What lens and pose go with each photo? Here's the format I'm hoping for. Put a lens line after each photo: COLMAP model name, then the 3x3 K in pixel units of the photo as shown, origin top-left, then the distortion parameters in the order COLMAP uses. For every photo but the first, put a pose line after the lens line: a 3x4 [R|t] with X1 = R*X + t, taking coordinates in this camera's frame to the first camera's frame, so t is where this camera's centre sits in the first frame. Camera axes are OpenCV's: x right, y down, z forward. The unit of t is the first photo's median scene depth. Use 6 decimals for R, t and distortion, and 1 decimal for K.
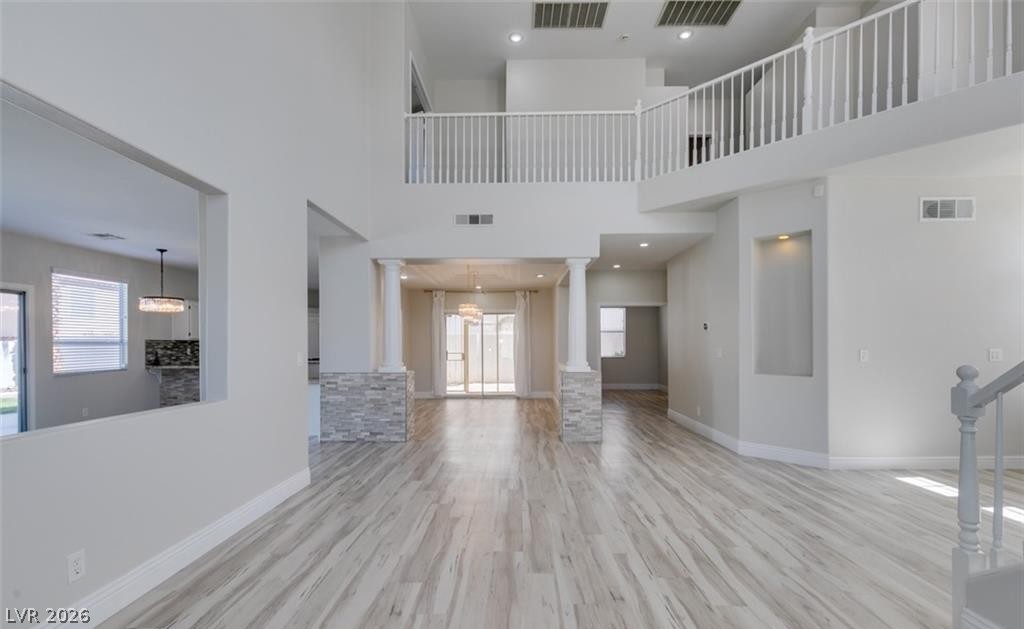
lens RADIAL K [[456.2, 0, 509.4], [0, 456.2, 342.4], [0, 0, 1]] dist [0.003813, 0.000443]
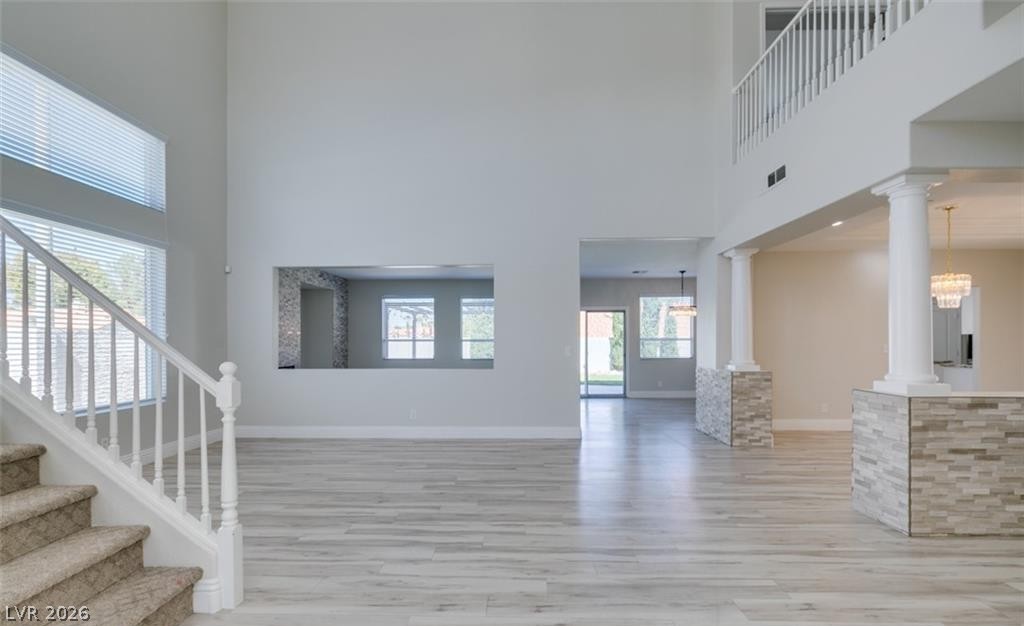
lens RADIAL K [[459.7, 0, 512.6], [0, 459.7, 342.2], [0, 0, 1]] dist [-0.000987, -0.000707]
pose [[-0.002284, 0.005032, -0.999985, 0.554646], [0.006485, 0.999966, 0.005017, -0.000273], [0.999976, -0.006474, -0.002317, 0.442395]]
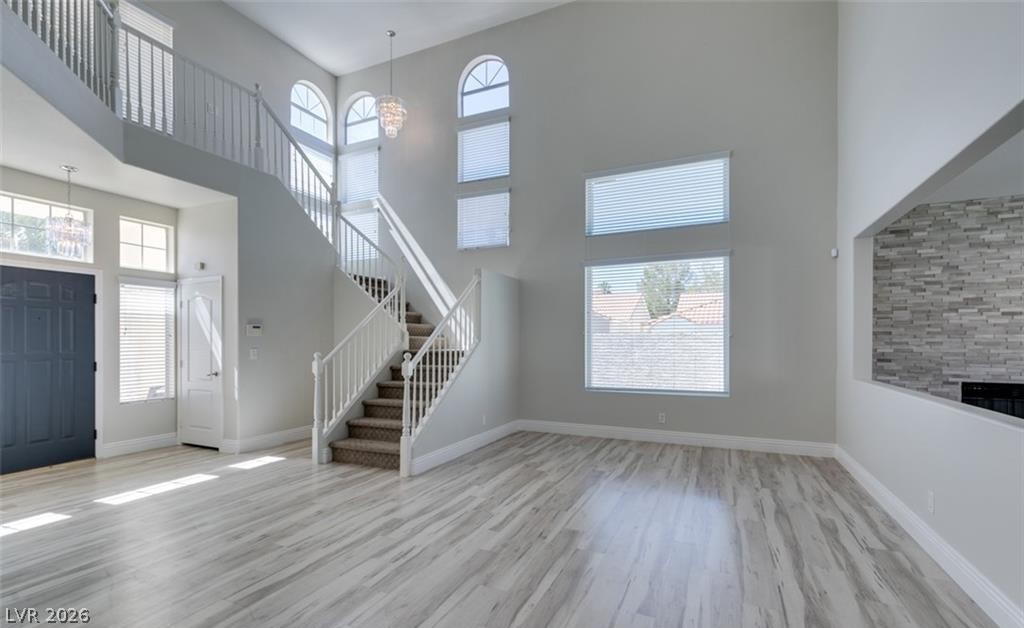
lens RADIAL K [[457.7, 0, 509.7], [0, 457.7, 343.4], [0, 0, 1]] dist [-0.001792, -0.000240]
pose [[-0.916024, 0.004507, 0.401099, -0.090197], [0.004033, 0.999990, -0.002027, 0.002517], [-0.401104, -0.000239, -0.916032, 0.736915]]
